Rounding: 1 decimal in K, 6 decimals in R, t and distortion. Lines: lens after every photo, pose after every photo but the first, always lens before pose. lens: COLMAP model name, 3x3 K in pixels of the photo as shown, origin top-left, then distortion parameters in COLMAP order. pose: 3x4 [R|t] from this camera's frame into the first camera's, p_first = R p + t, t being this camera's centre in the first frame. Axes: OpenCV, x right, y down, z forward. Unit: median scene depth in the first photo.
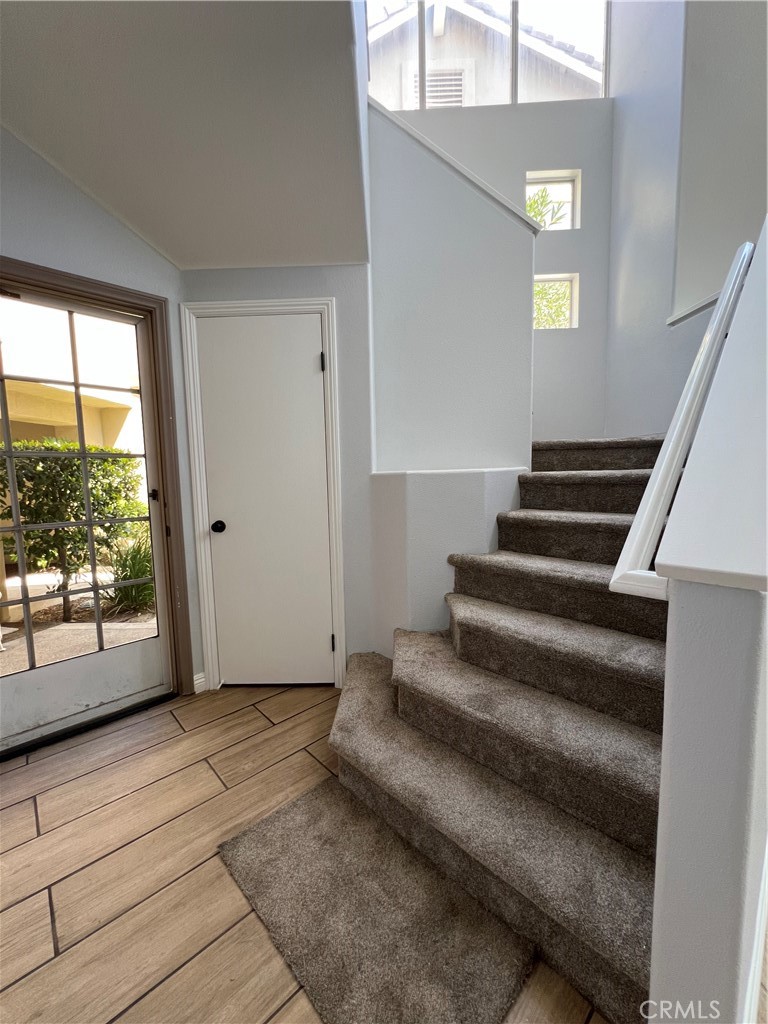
lens RADIAL K [[409.1, 0, 385.3], [0, 409.1, 512.6], [0, 0, 1]] dist [-0.003039, 0.000701]
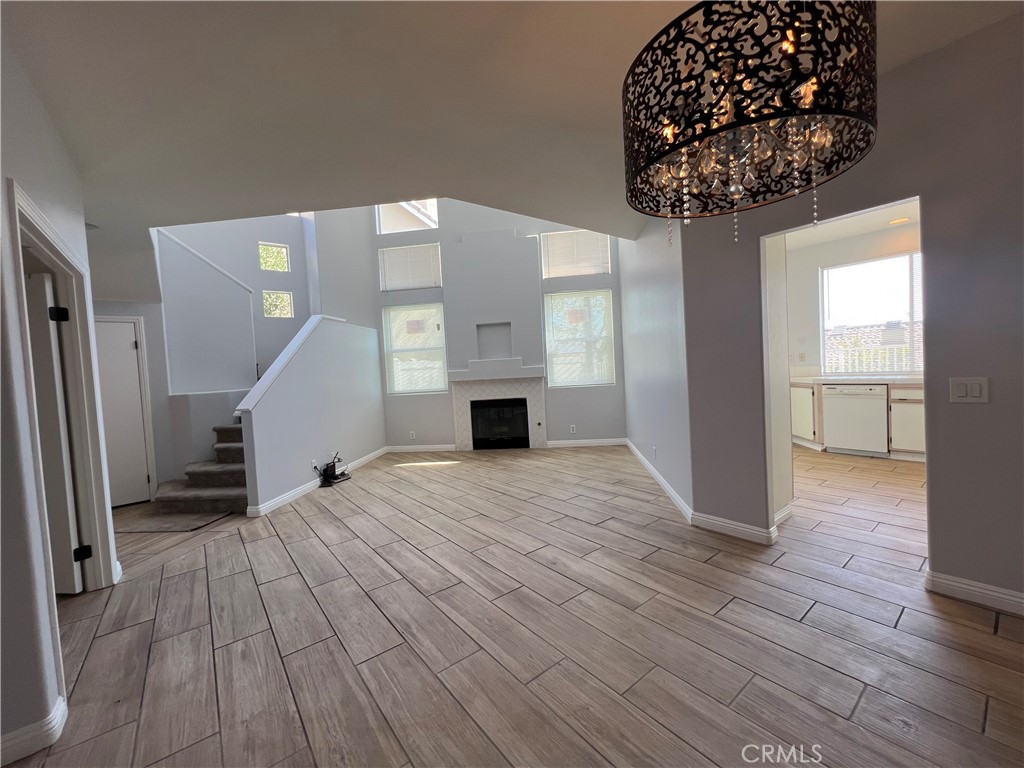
lens RADIAL K [[409.1, 0, 512.7], [0, 409.1, 384.7], [0, 0, 1]] dist [-0.003039, 0.000701]
pose [[0.773384, -0.045570, 0.632298, 0.010406], [0.098629, 0.993917, -0.049003, 0.140417], [-0.626218, 0.100261, 0.773174, -1.897838]]
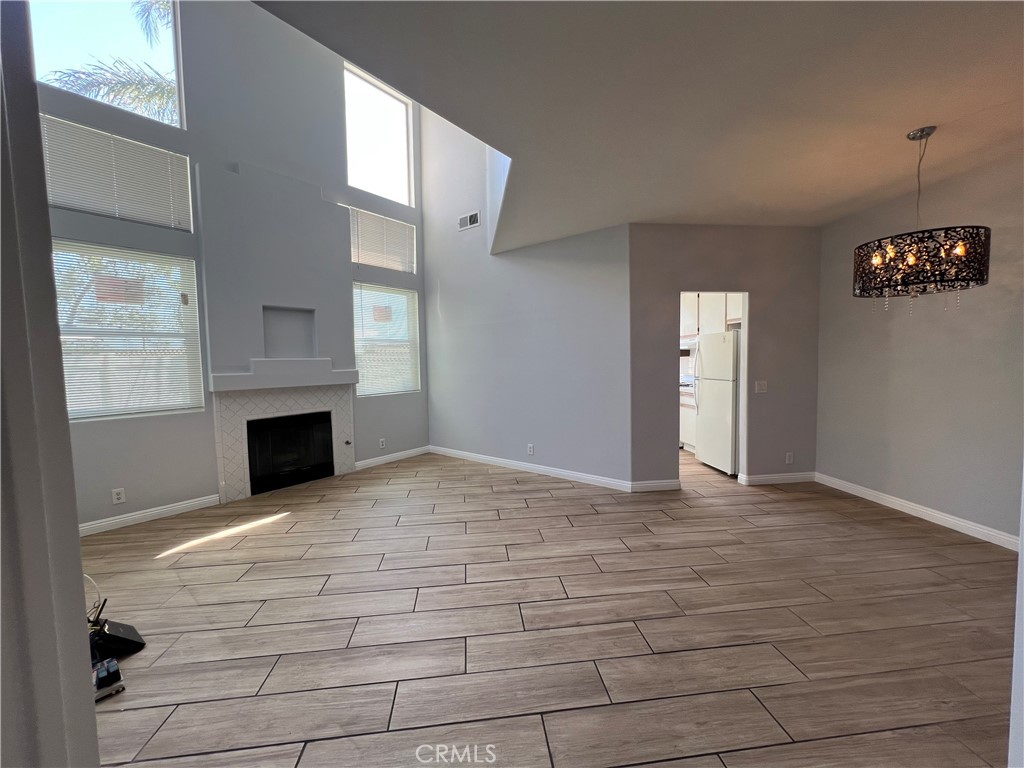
lens RADIAL K [[409.1, 0, 513.0], [0, 409.1, 384.8], [0, 0, 1]] dist [-0.003039, 0.000701]
pose [[-0.134320, -0.037107, 0.990243, -0.444740], [0.115738, 0.991872, 0.052867, -0.053124], [-0.984156, 0.121710, -0.128933, -0.335191]]
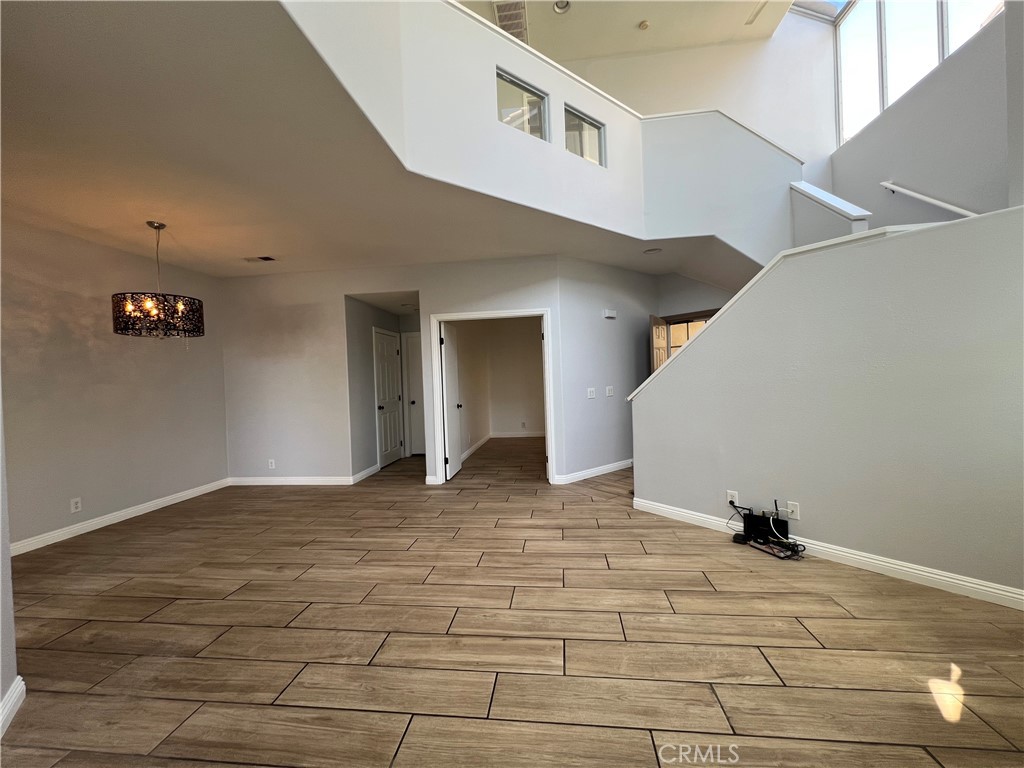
lens RADIAL K [[409.1, 0, 512.6], [0, 409.1, 384.0], [0, 0, 1]] dist [-0.003039, 0.000701]
pose [[-0.099547, 0.040354, -0.994214, 2.136609], [-0.055492, 0.997397, 0.046040, -0.080816], [0.993484, 0.059754, -0.097049, -0.077866]]
